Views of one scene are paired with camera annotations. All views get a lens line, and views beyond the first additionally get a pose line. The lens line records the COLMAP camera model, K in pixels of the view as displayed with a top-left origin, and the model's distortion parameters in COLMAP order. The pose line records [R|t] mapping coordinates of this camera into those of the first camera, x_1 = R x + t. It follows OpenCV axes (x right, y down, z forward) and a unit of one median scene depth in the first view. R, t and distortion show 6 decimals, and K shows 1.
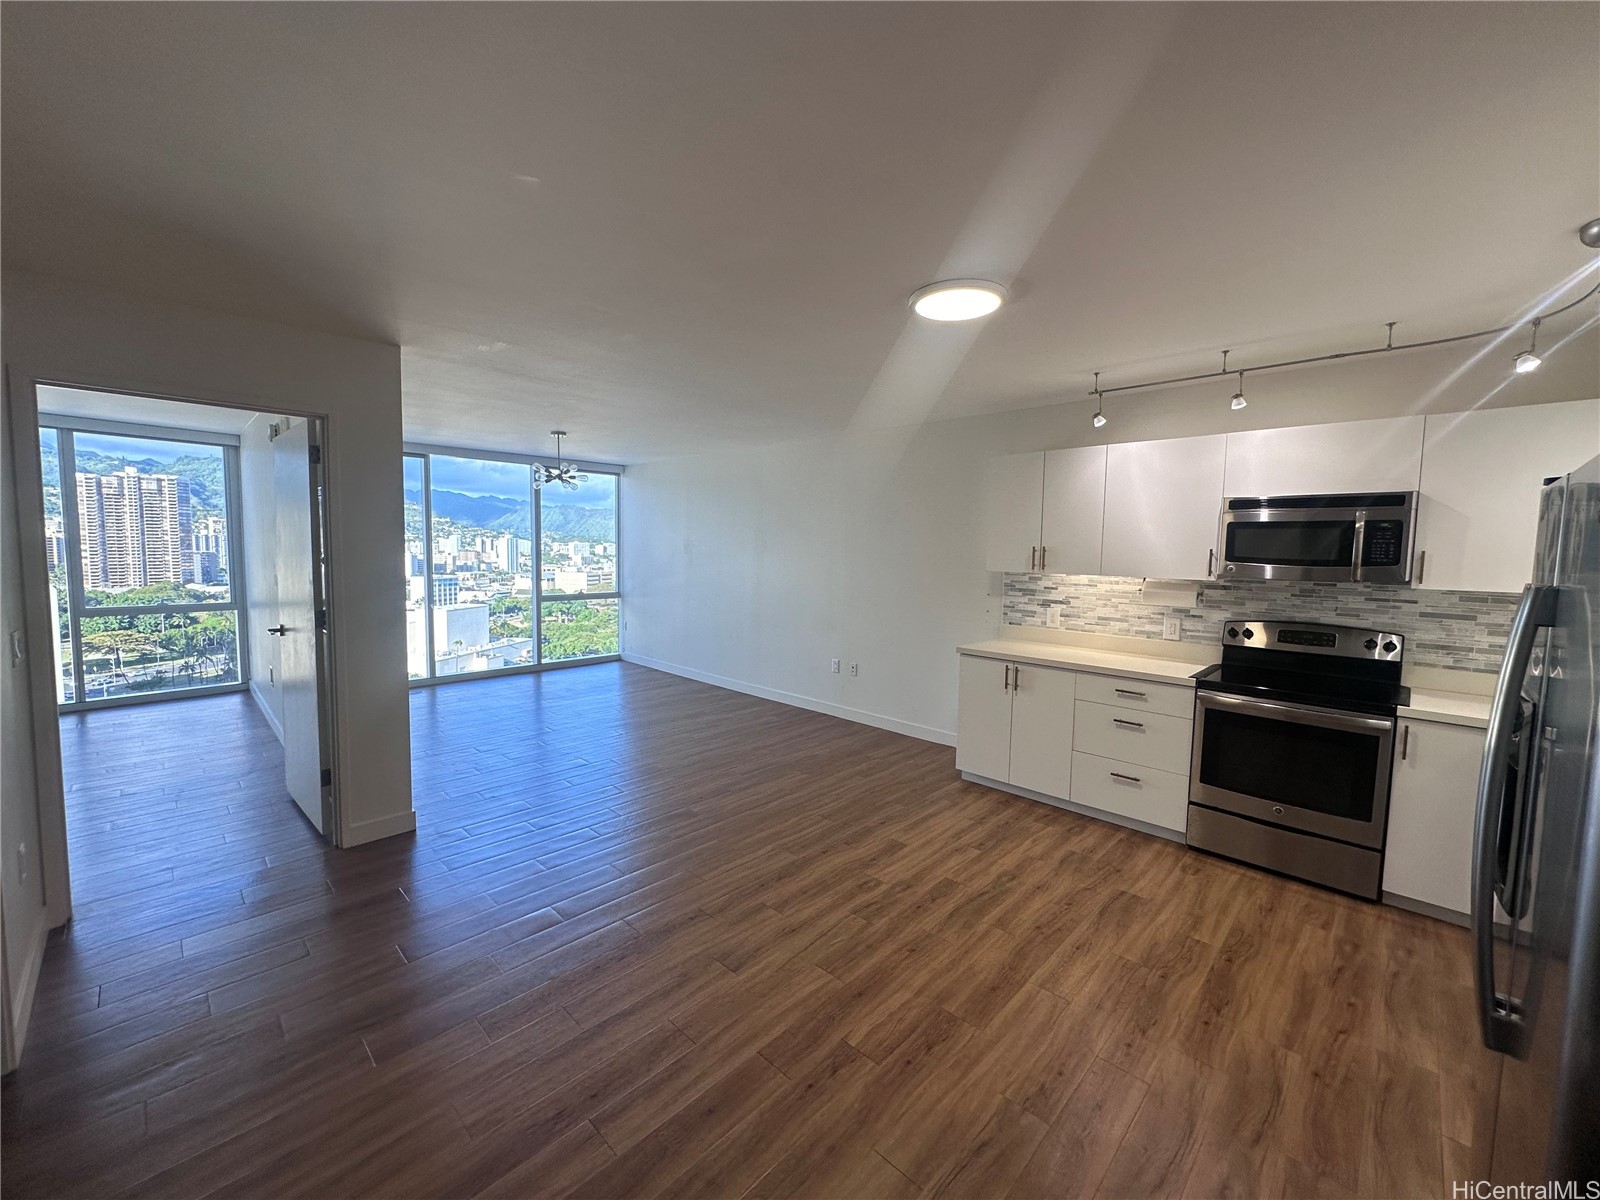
lens RADIAL K [[637.6, 0, 799.8], [0, 637.6, 596.4], [0, 0, 1]] dist [-0.001149, -0.000255]
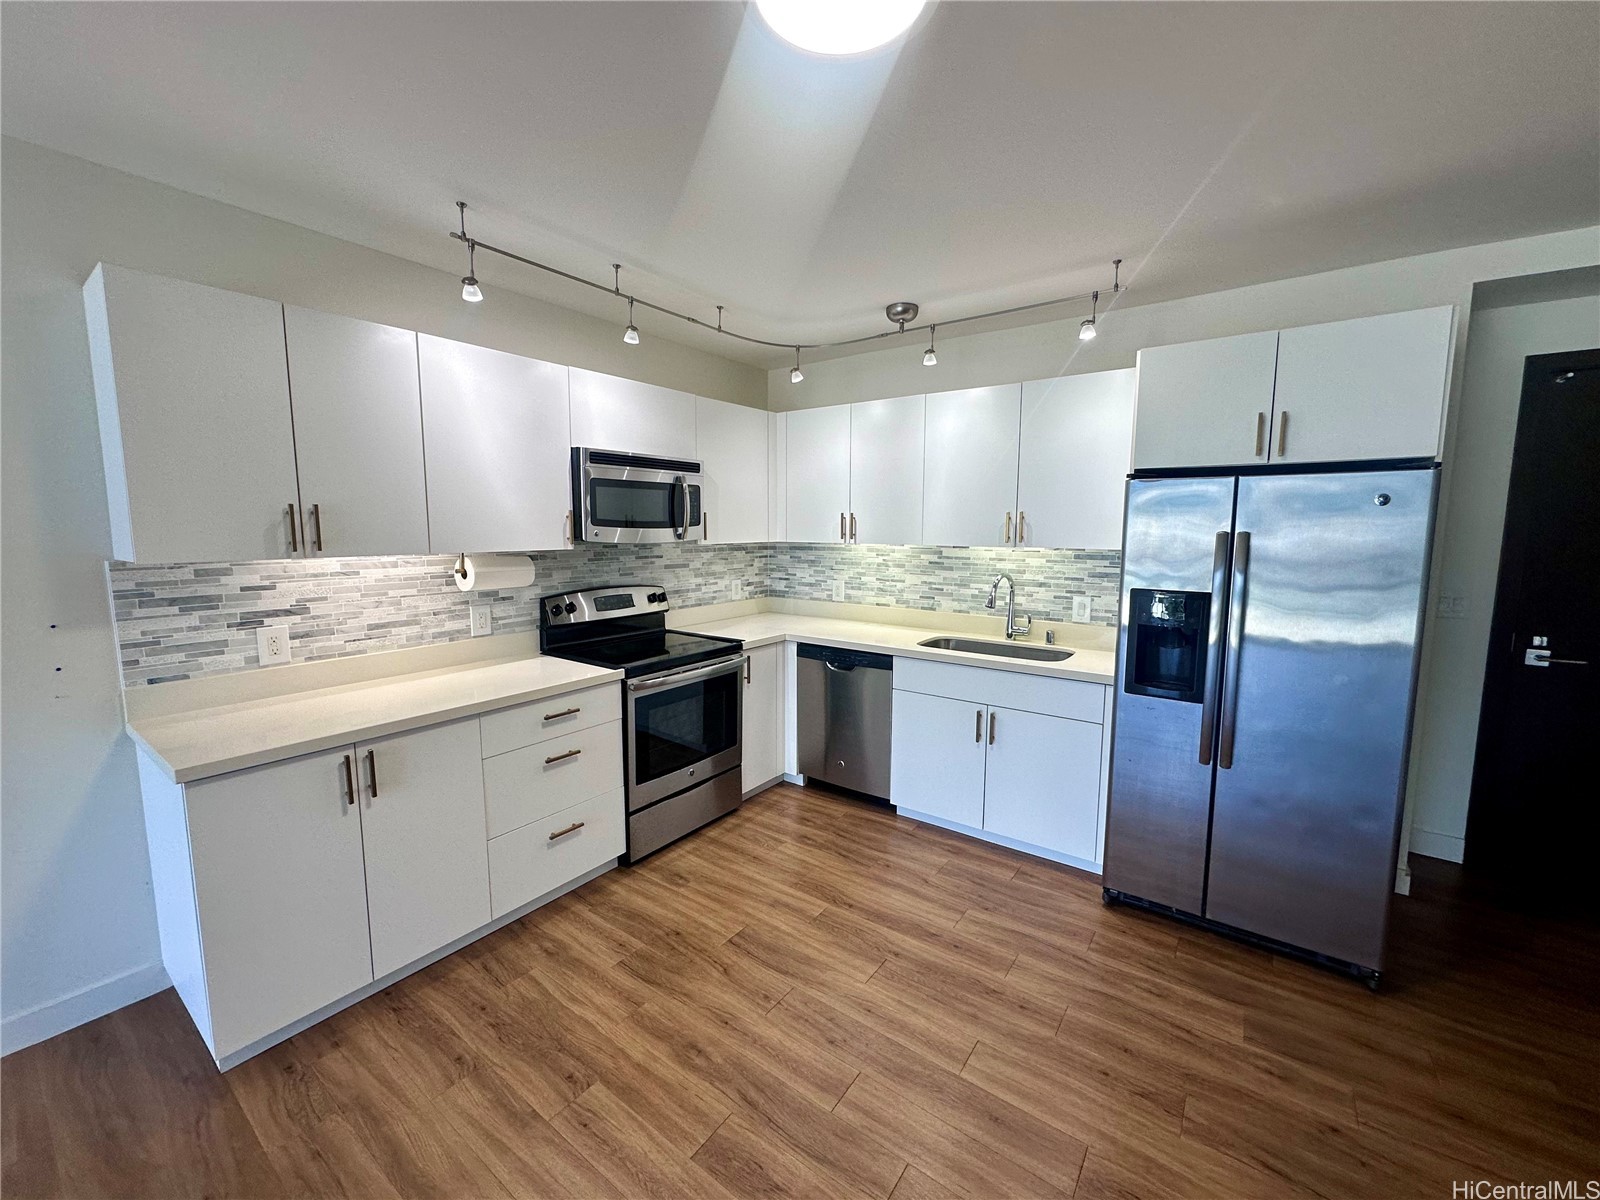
lens RADIAL K [[637.6, 0, 799.8], [0, 637.6, 596.4], [0, 0, 1]] dist [-0.001149, -0.000255]
pose [[-0.138300, -0.130990, 0.981690, -0.215991], [0.069923, 0.987450, 0.141610, -0.066453], [-0.987919, 0.088227, -0.127406, 0.905314]]
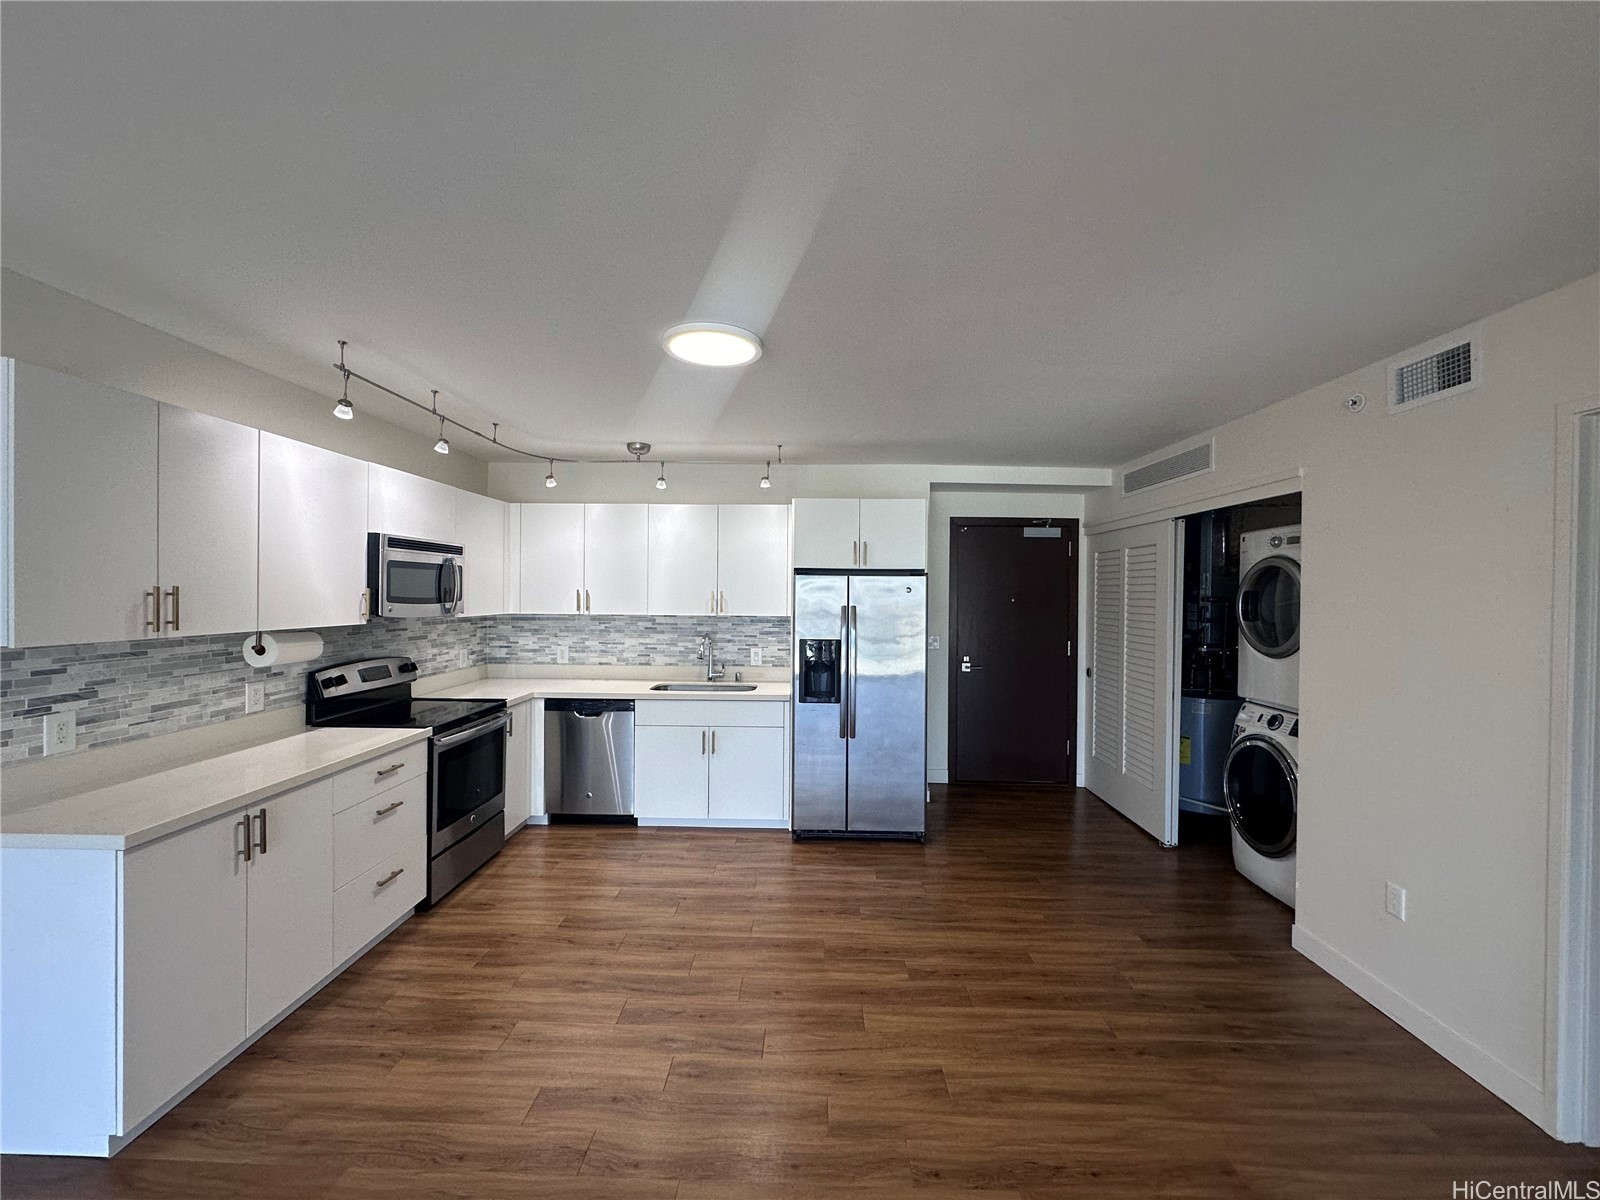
lens RADIAL K [[637.6, 0, 799.8], [0, 637.6, 596.4], [0, 0, 1]] dist [-0.001149, -0.000255]
pose [[-0.680537, -0.028665, 0.732153, -0.453386], [0.034052, 0.996918, 0.070682, -0.116063], [-0.731922, 0.073033, -0.677463, 1.273220]]
